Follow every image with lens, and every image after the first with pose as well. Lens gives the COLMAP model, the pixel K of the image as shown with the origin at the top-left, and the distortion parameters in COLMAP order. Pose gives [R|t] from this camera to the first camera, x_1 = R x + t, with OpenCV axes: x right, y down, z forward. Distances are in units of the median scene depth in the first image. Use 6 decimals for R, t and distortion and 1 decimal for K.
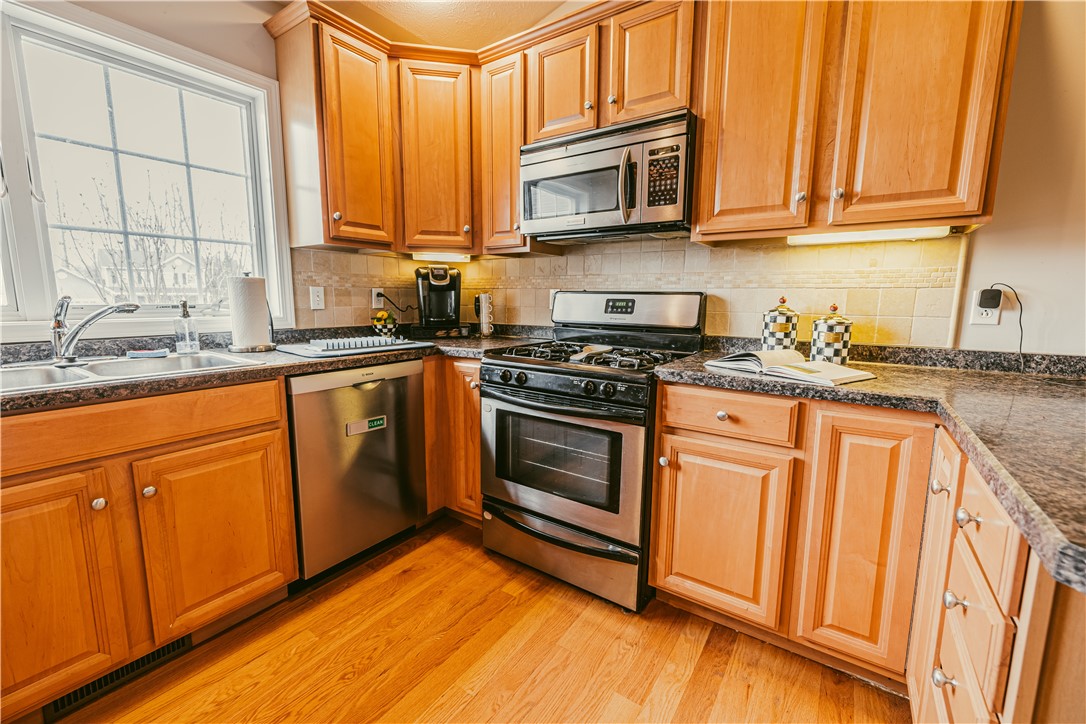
lens RADIAL K [[458.2, 0, 538.4], [0, 458.2, 361.7], [0, 0, 1]] dist [0.000679, -0.000425]
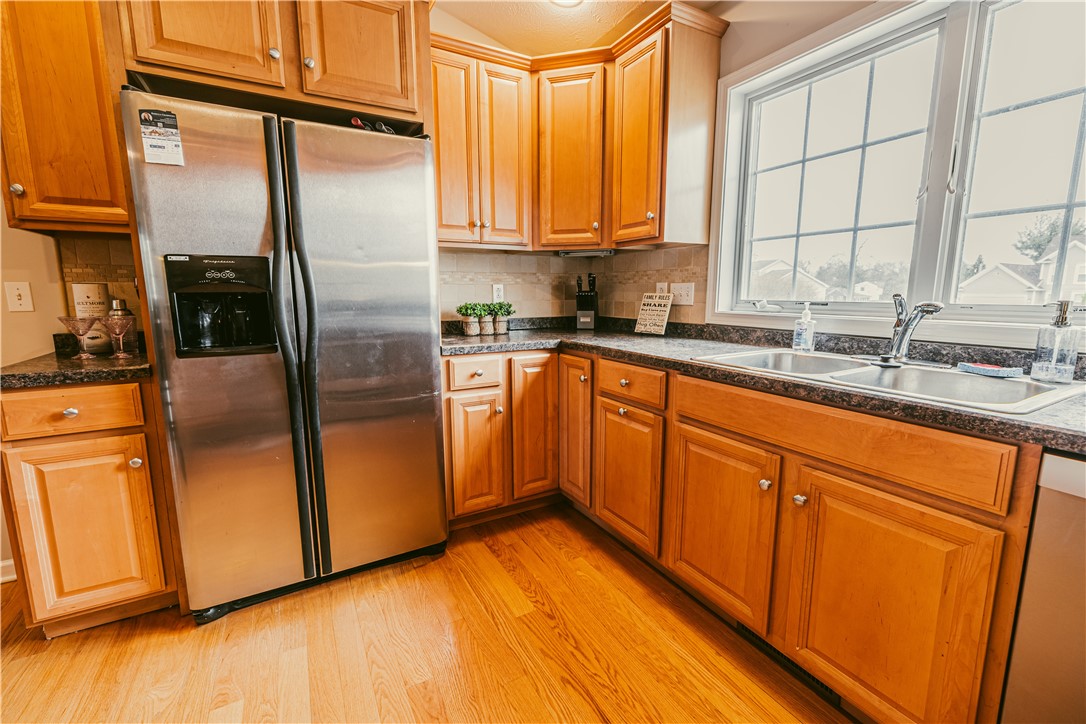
lens RADIAL K [[458.2, 0, 539.2], [0, 458.2, 356.5], [0, 0, 1]] dist [0.000679, -0.000425]
pose [[-0.445924, 0.121090, -0.886842, 0.145353], [-0.125611, 0.972535, 0.195951, -0.092254], [0.886213, 0.198776, -0.418467, 0.642526]]
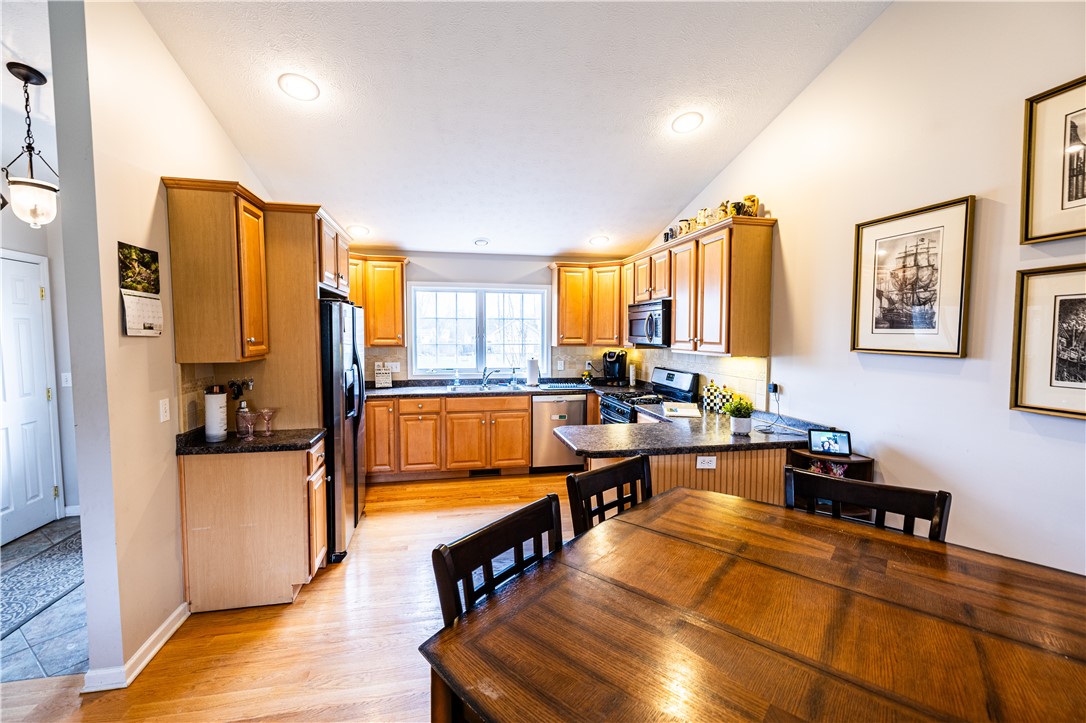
lens RADIAL K [[458.2, 0, 540.6], [0, 458.2, 361.1], [0, 0, 1]] dist [0.000679, -0.000425]
pose [[0.724216, 0.039463, -0.688443, 1.461850], [-0.094149, 0.994671, -0.042025, -0.065391], [0.683116, 0.095251, 0.724072, -1.095064]]
